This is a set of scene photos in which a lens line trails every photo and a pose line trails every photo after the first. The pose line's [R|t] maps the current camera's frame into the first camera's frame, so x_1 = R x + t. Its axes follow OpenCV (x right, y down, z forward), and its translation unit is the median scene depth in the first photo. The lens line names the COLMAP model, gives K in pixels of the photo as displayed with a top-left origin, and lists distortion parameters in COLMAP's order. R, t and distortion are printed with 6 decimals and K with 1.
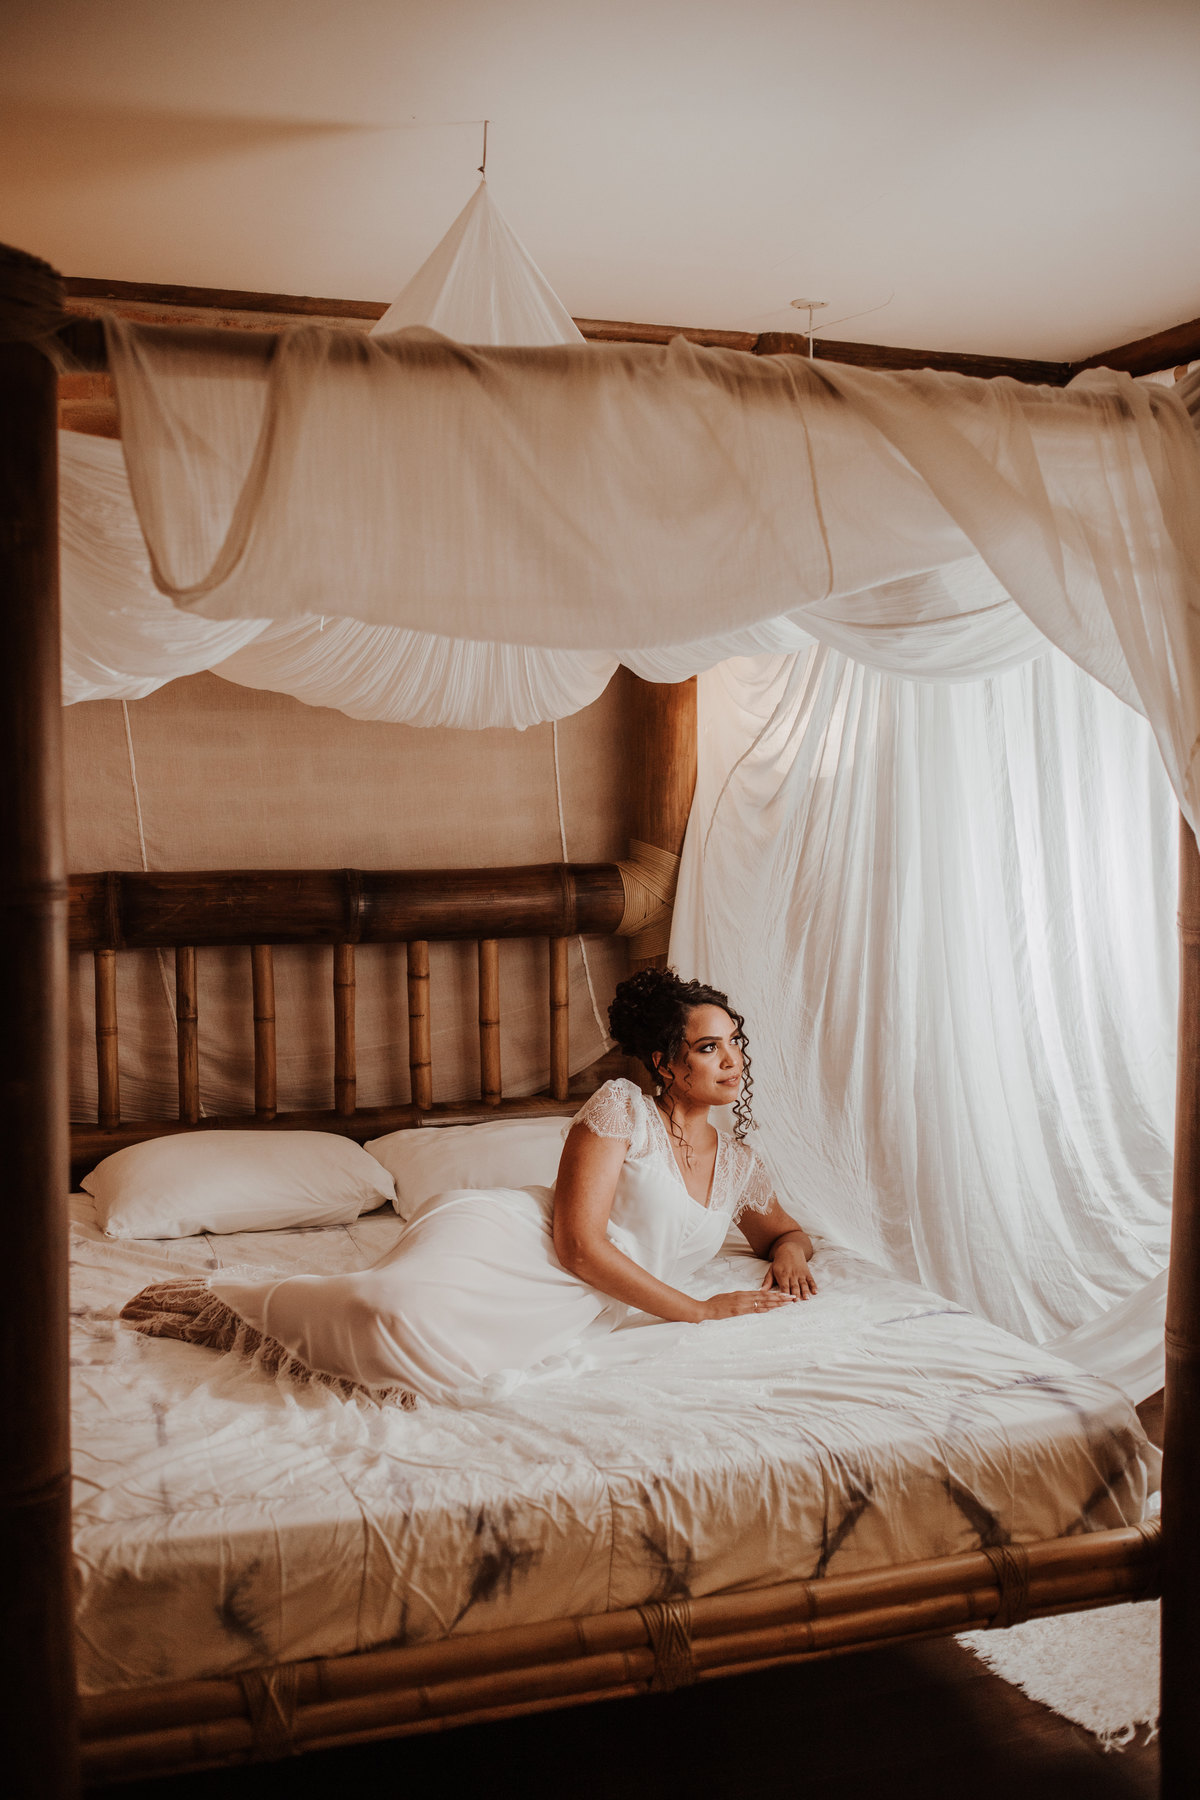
lens RADIAL K [[1701.7, 0, 600.0], [0, 1701.7, 900.0], [0, 0, 1]] dist [-0.076813, 0.000192]
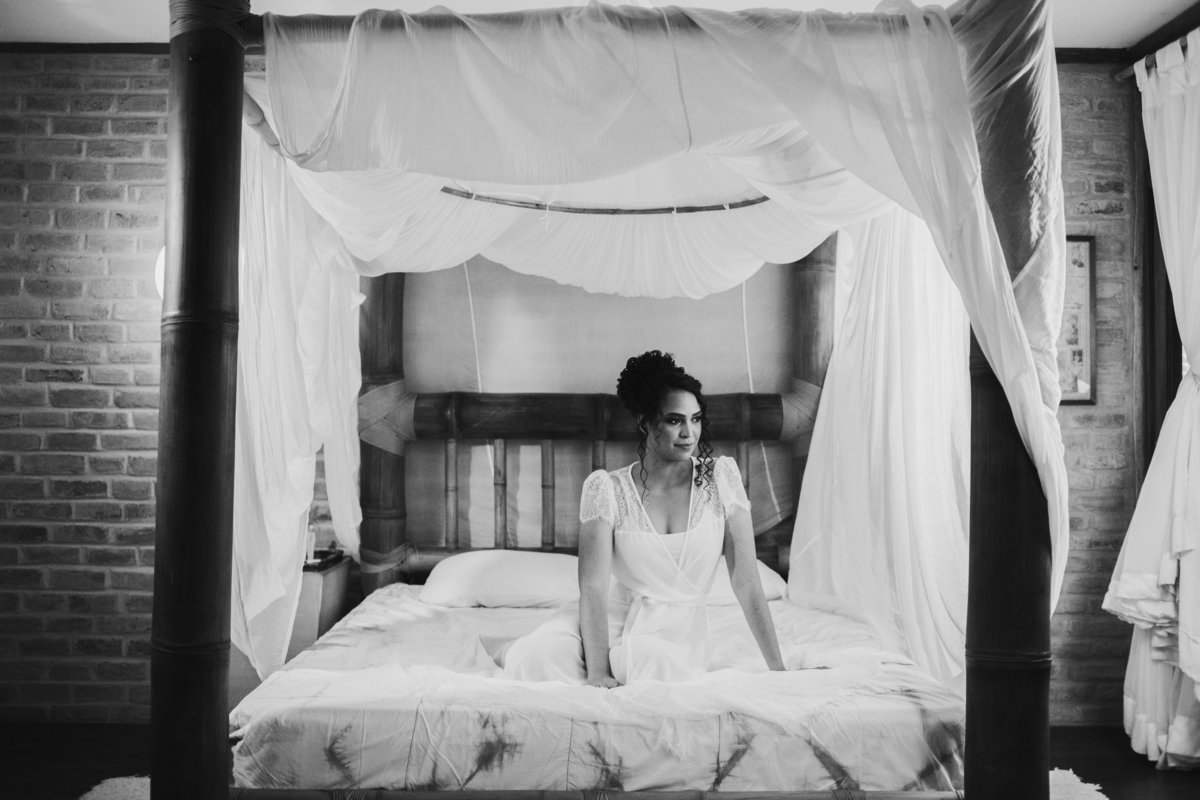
lens RADIAL K [[1166.5, 0, 600.0], [0, 1166.5, 400.0], [0, 0, 1]] dist [-0.095183, -0.002687]
pose [[0.948764, 0.001510, -0.315983, 0.378663], [-0.026765, 0.996779, -0.075602, 0.137478], [0.314851, 0.080186, 0.945748, -0.050369]]
